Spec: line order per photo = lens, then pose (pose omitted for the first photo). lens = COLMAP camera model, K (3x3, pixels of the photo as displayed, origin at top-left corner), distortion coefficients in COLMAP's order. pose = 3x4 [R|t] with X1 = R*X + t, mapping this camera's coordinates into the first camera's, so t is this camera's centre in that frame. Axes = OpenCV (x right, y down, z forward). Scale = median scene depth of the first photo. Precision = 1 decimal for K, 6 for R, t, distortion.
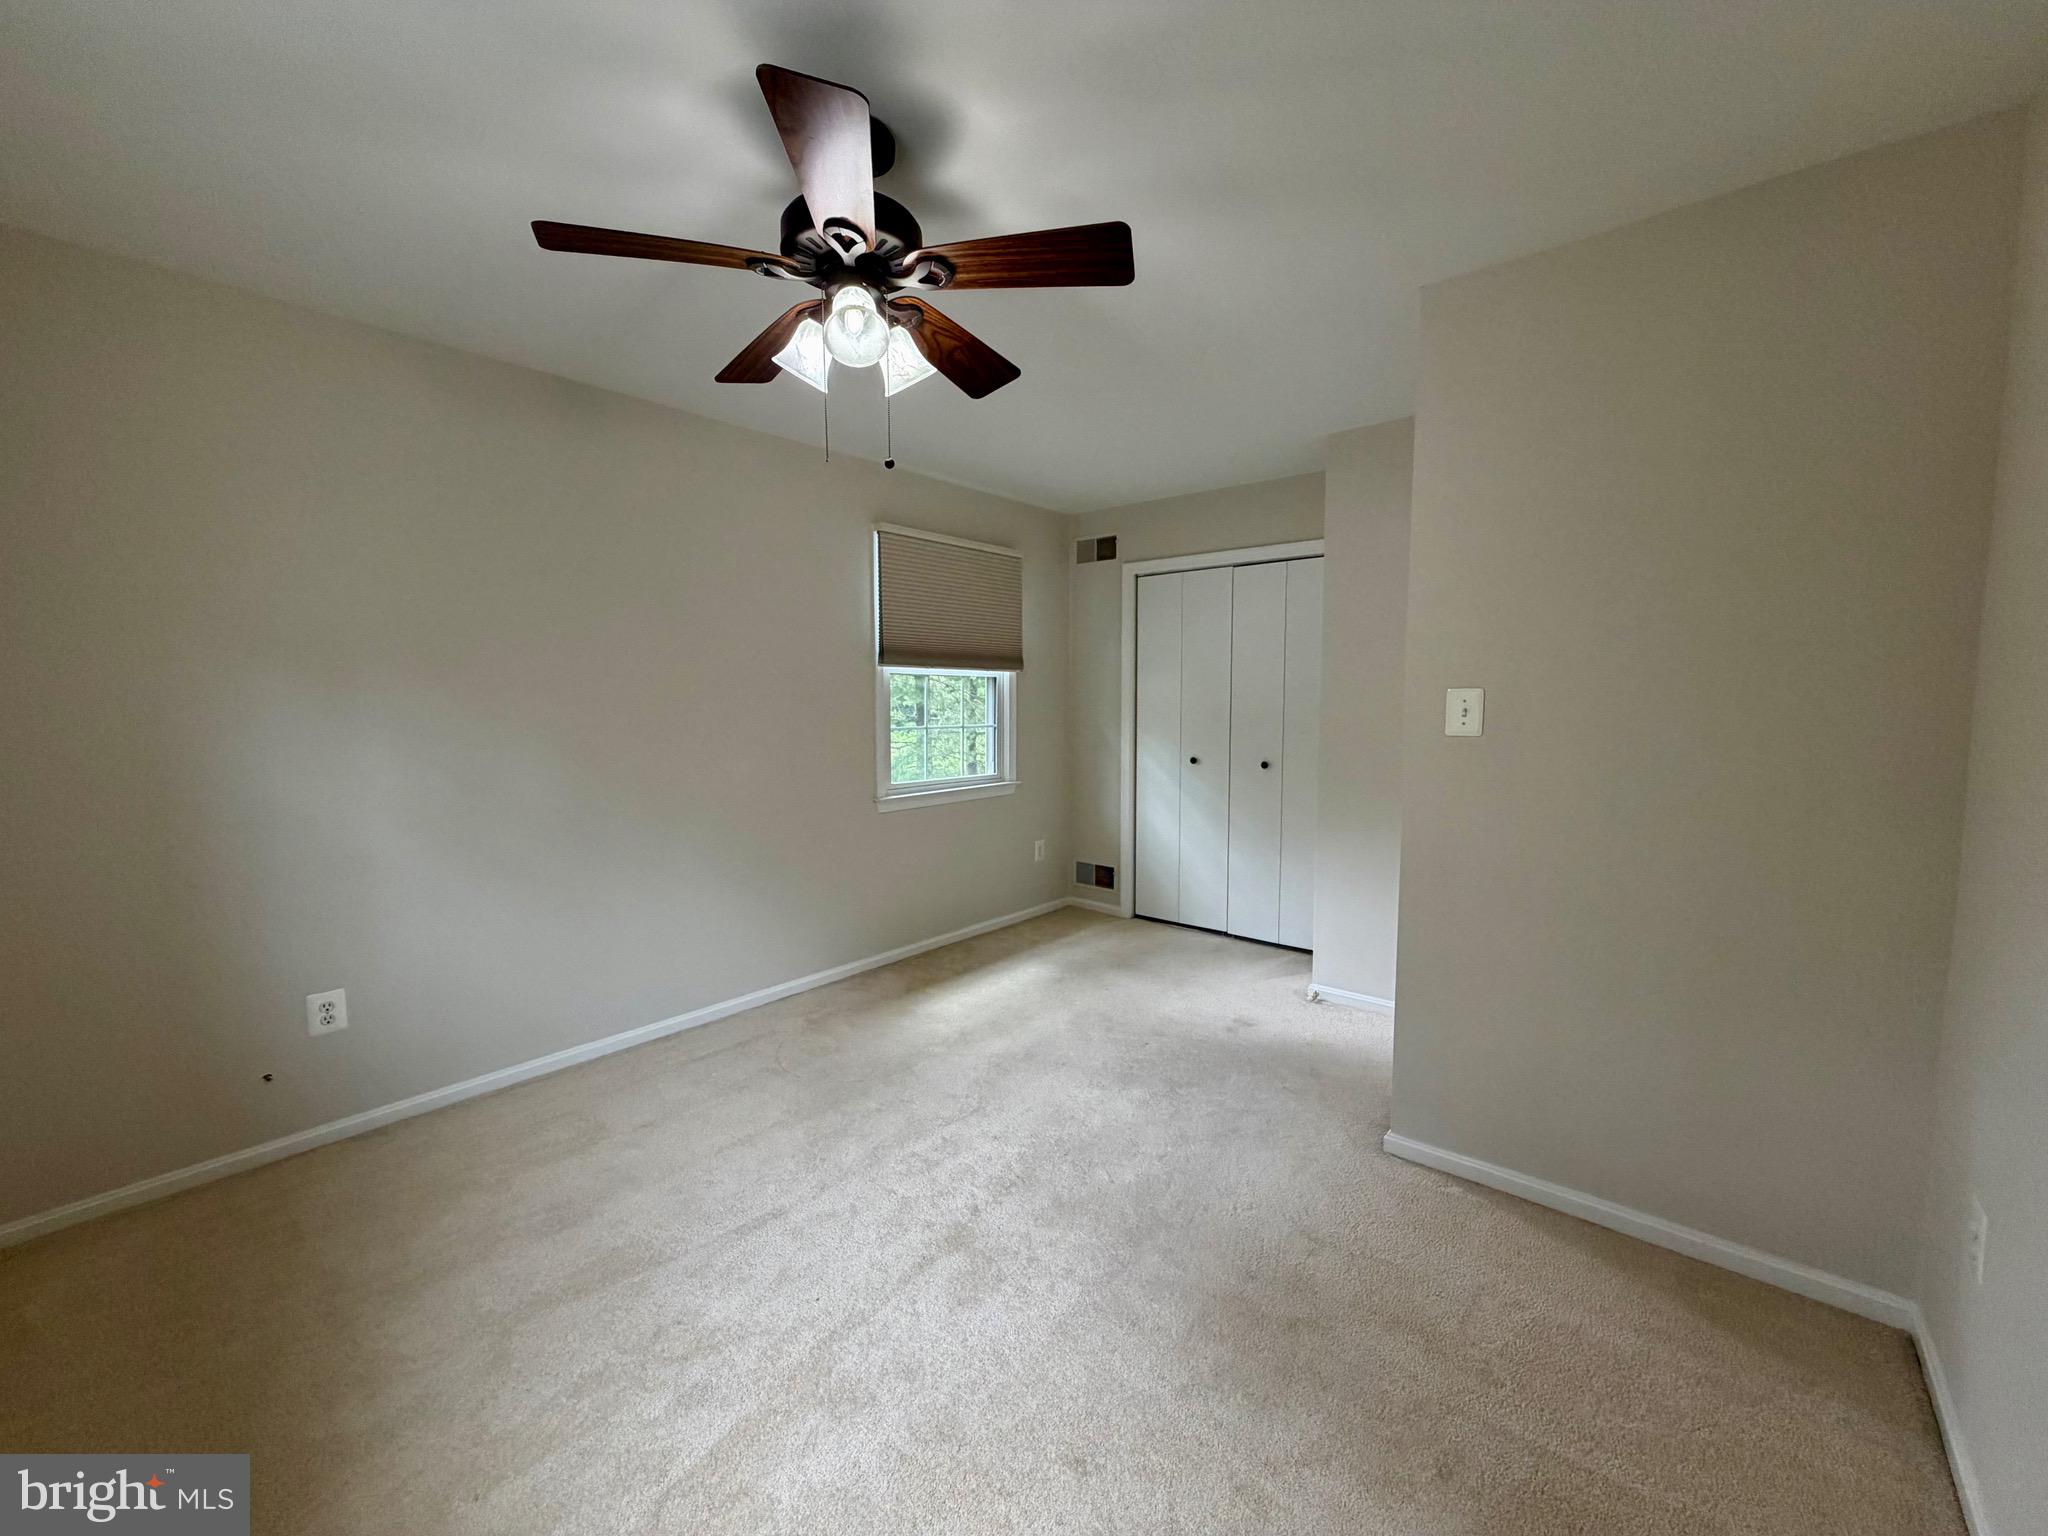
lens RADIAL K [[817.1, 0, 1019.5], [0, 817.1, 769.0], [0, 0, 1]] dist [0.000367, 0.000230]
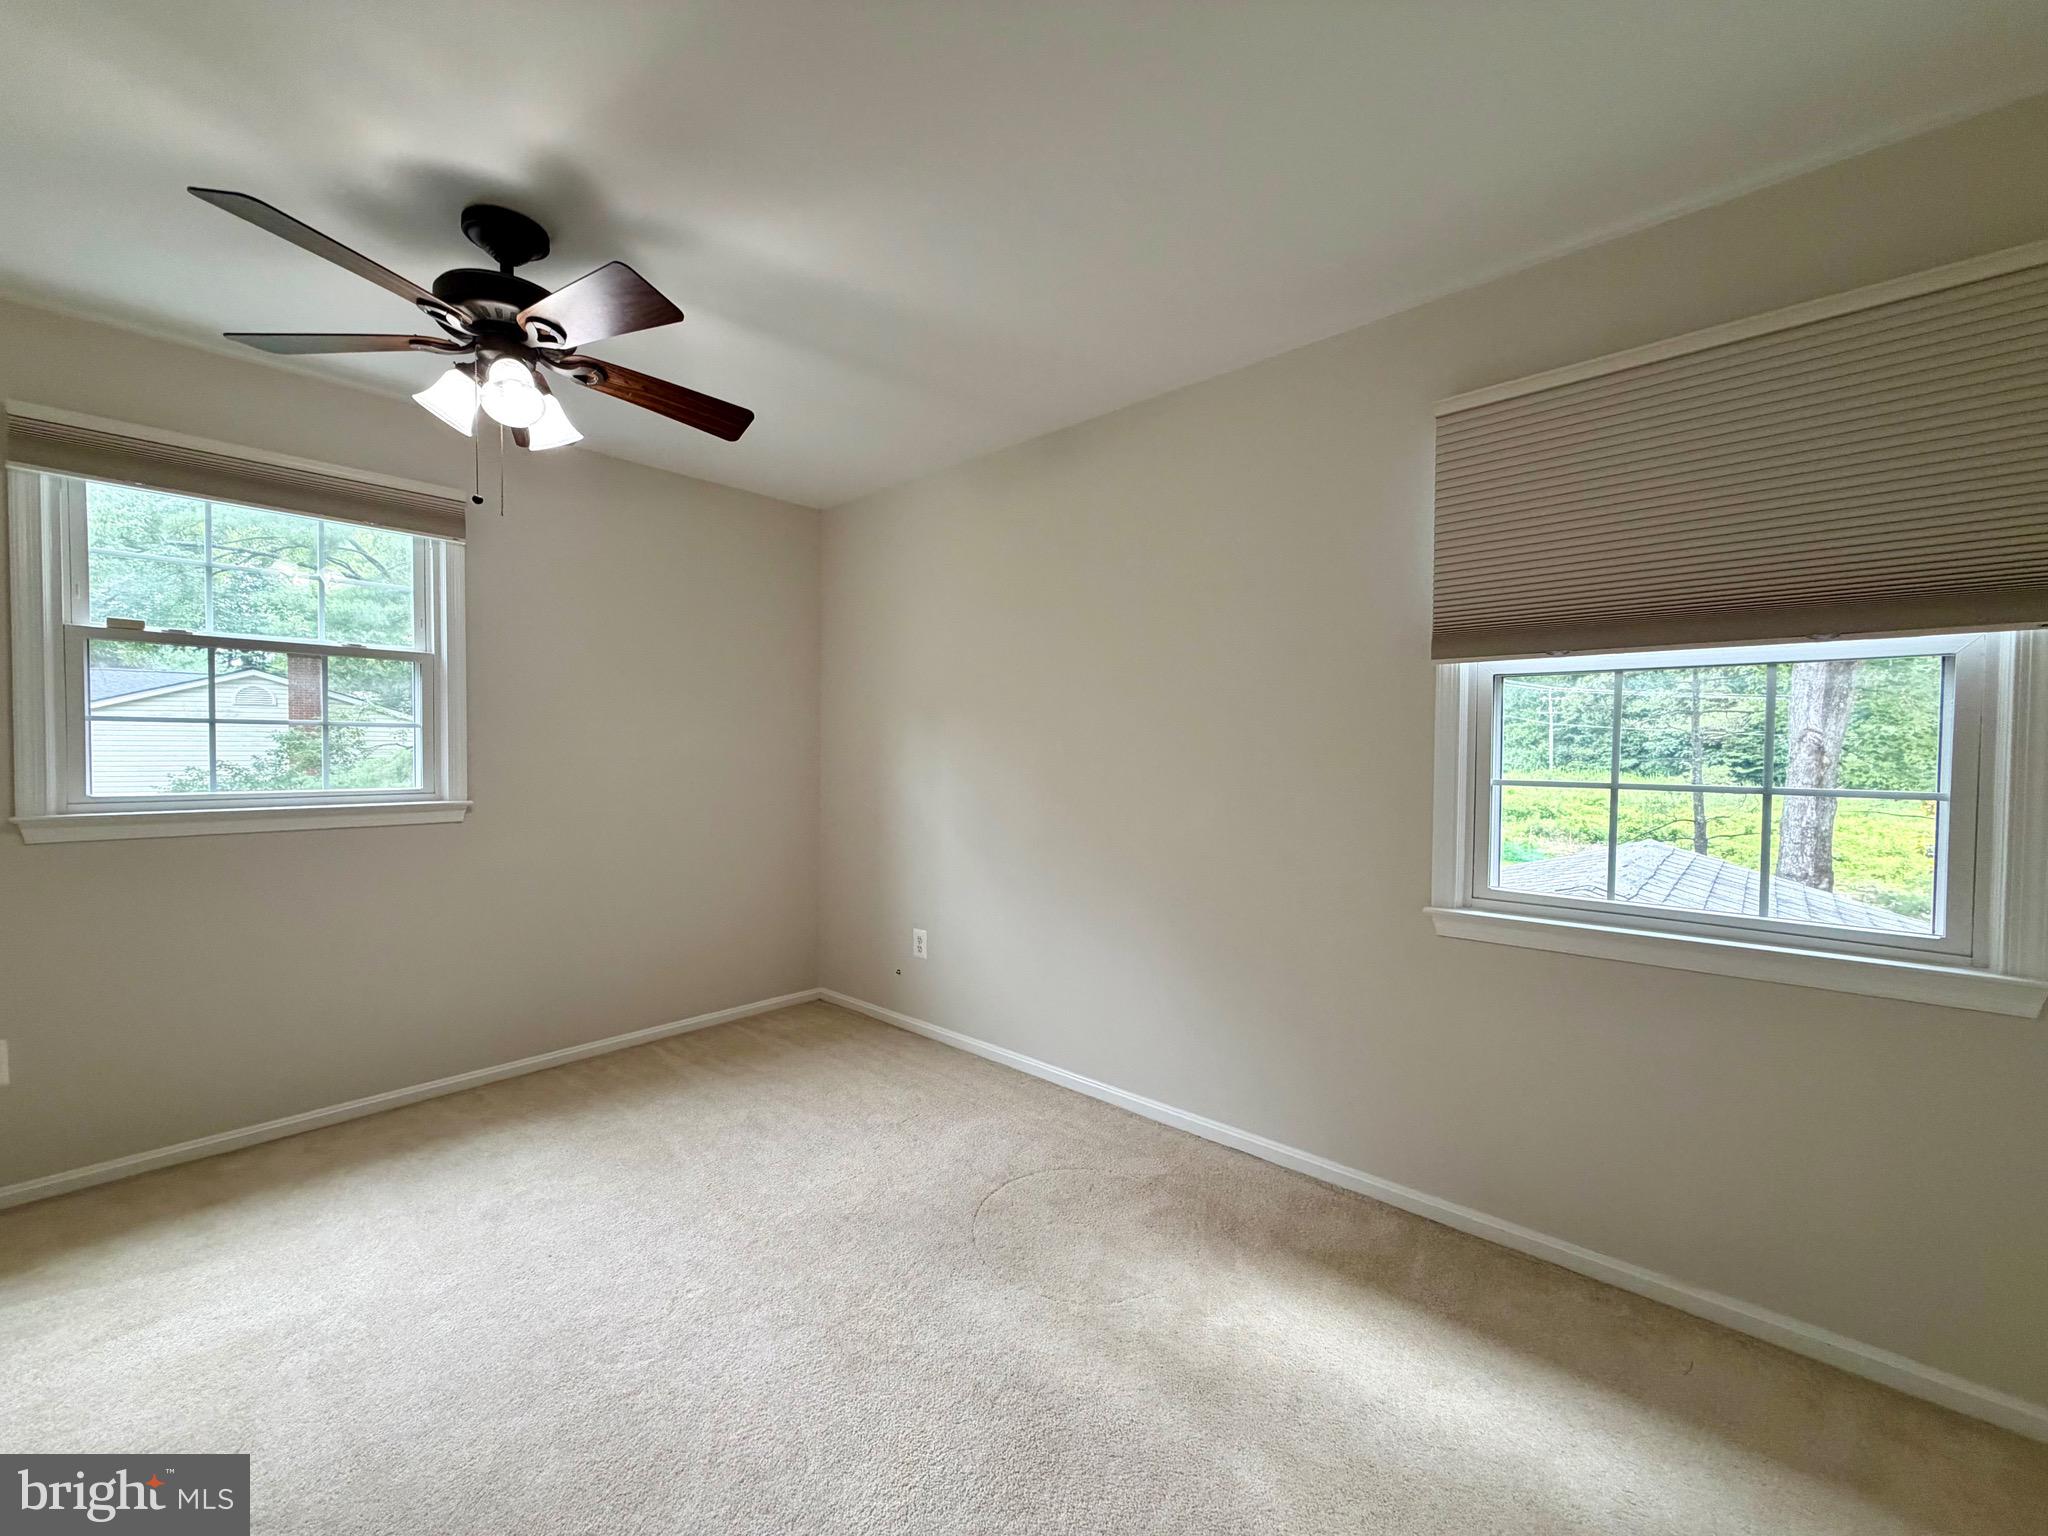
lens RADIAL K [[817.1, 0, 1019.5], [0, 817.1, 769.0], [0, 0, 1]] dist [0.000367, 0.000230]
pose [[-0.038158, 0.021676, -0.999037, 0.385390], [-0.090938, 0.995541, 0.025073, -0.044248], [0.995125, 0.091807, -0.036016, 0.748700]]
